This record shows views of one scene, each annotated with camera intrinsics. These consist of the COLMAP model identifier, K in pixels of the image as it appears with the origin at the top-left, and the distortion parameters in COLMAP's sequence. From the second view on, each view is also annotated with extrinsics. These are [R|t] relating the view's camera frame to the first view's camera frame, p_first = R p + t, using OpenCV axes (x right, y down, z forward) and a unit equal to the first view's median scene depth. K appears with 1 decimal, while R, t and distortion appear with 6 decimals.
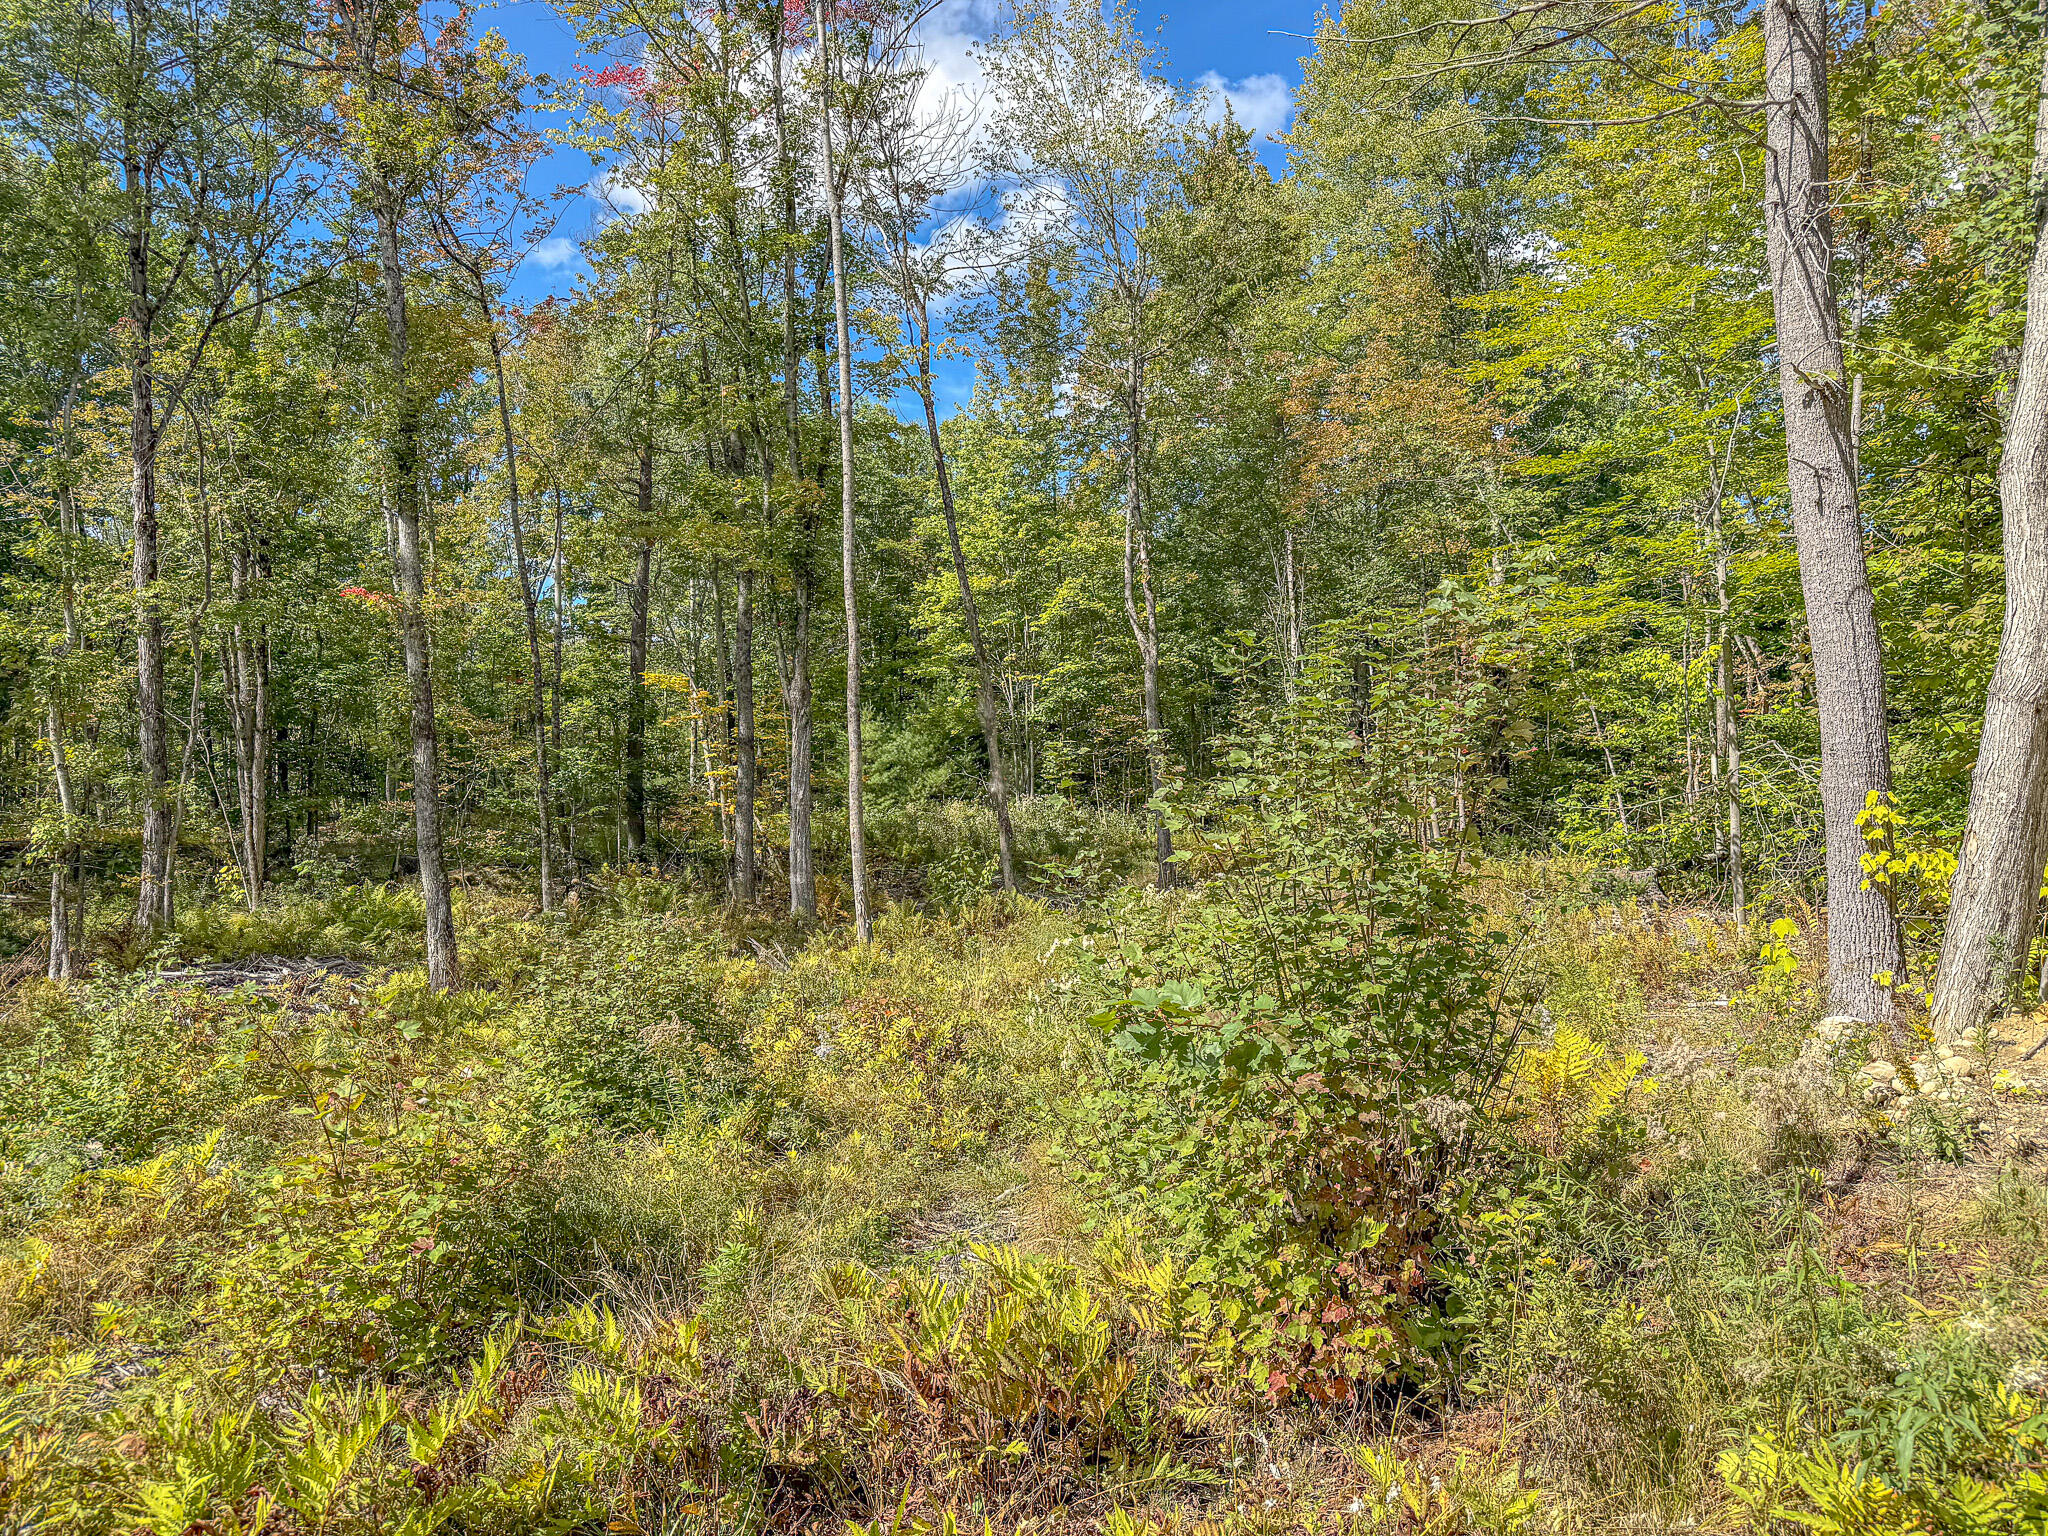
lens RADIAL K [[1409.9, 0, 1025.6], [0, 1409.9, 774.9], [0, 0, 1]] dist [0.075146, -0.101086]
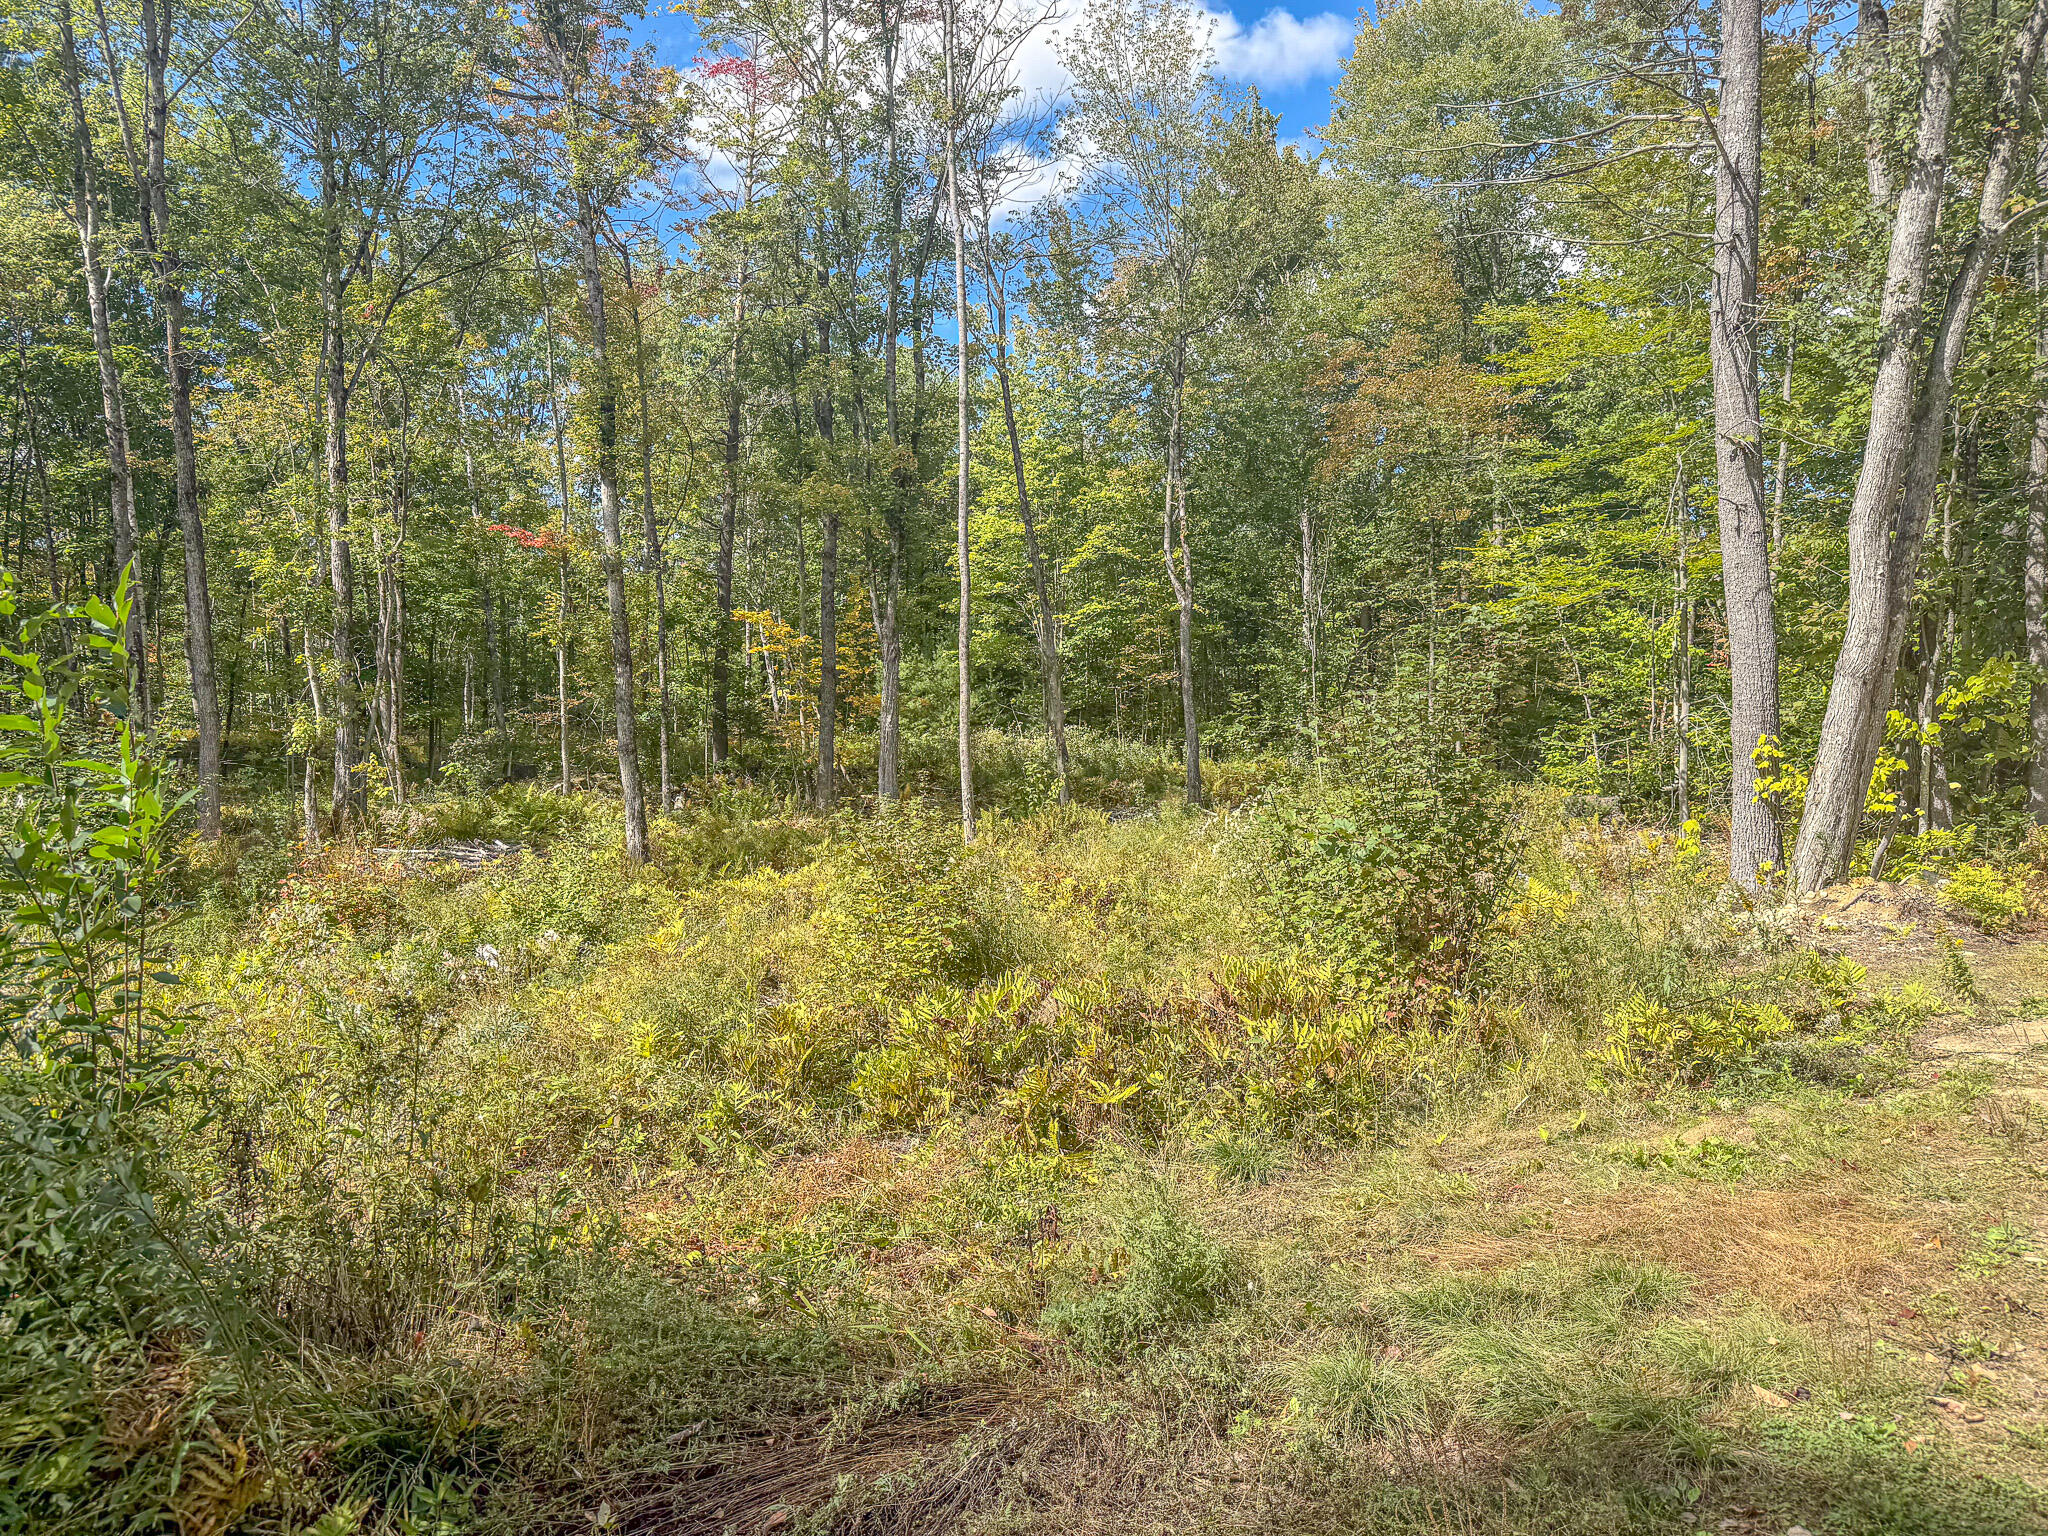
lens RADIAL K [[1408.7, 0, 995.6], [0, 1408.7, 759.9], [0, 0, 1]] dist [0.073336, -0.111921]
pose [[0.999620, 0.026344, -0.008162, -0.085158], [-0.026001, 0.998876, 0.039628, 0.000296], [0.009197, -0.039401, 0.999181, -0.226127]]
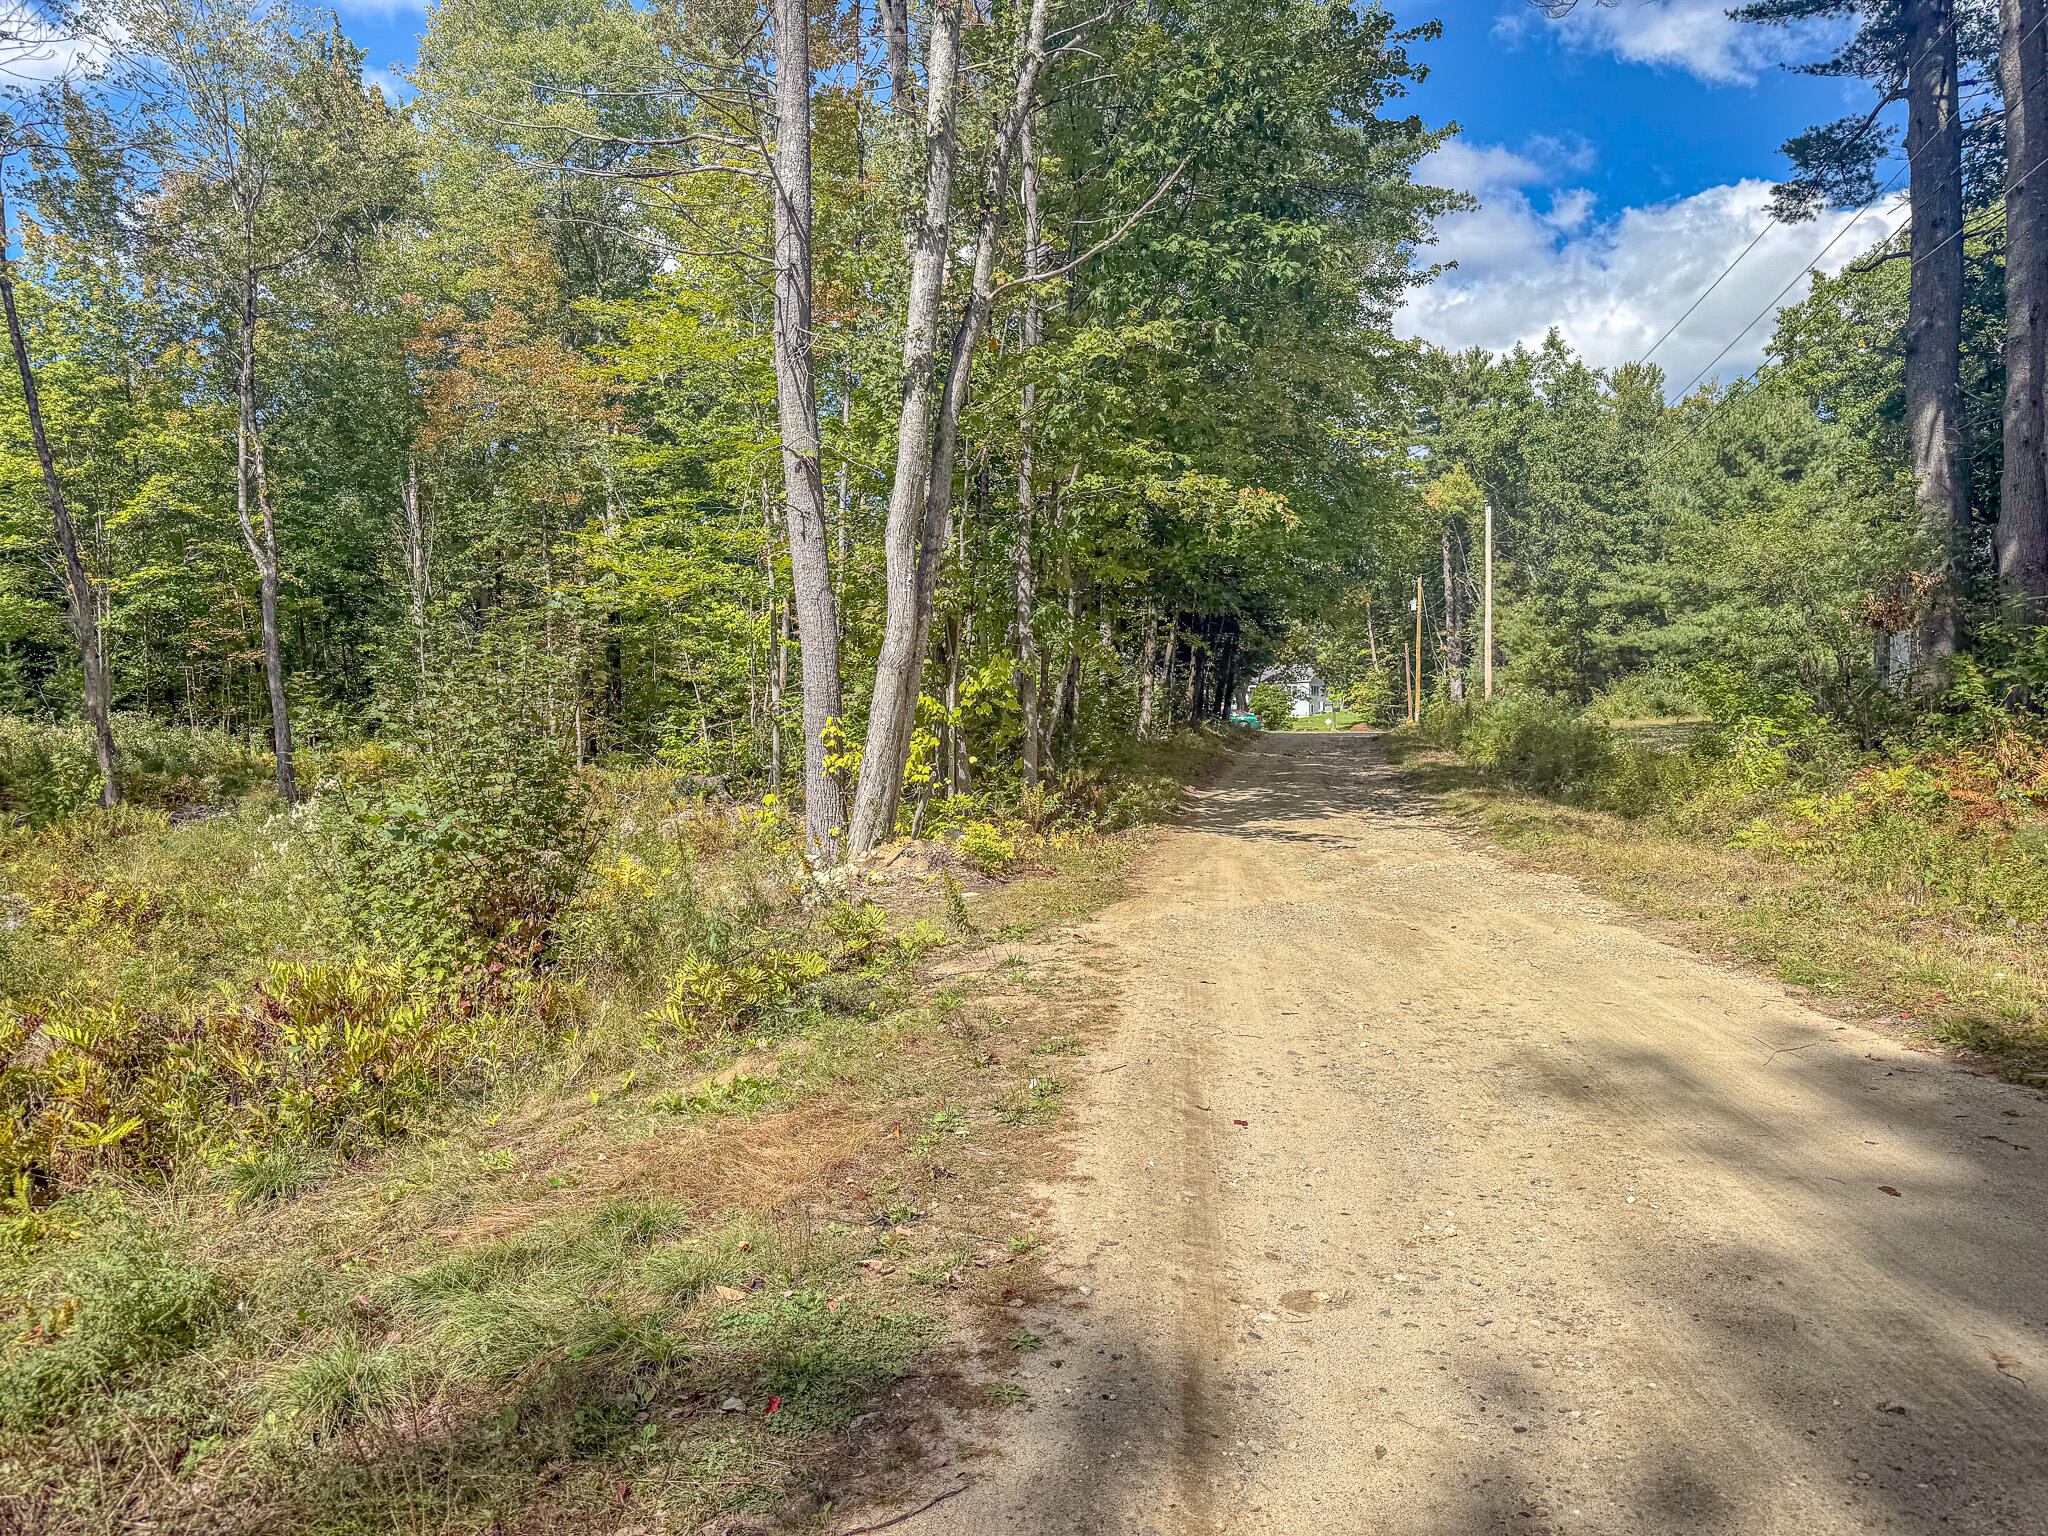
lens RADIAL K [[1409.9, 0, 1025.6], [0, 1409.9, 774.9], [0, 0, 1]] dist [0.075146, -0.101086]
pose [[0.825850, -0.004352, 0.563873, -0.066883], [-0.025140, 0.998692, 0.044529, 0.000257], [-0.563329, -0.050950, 0.824660, -0.239751]]
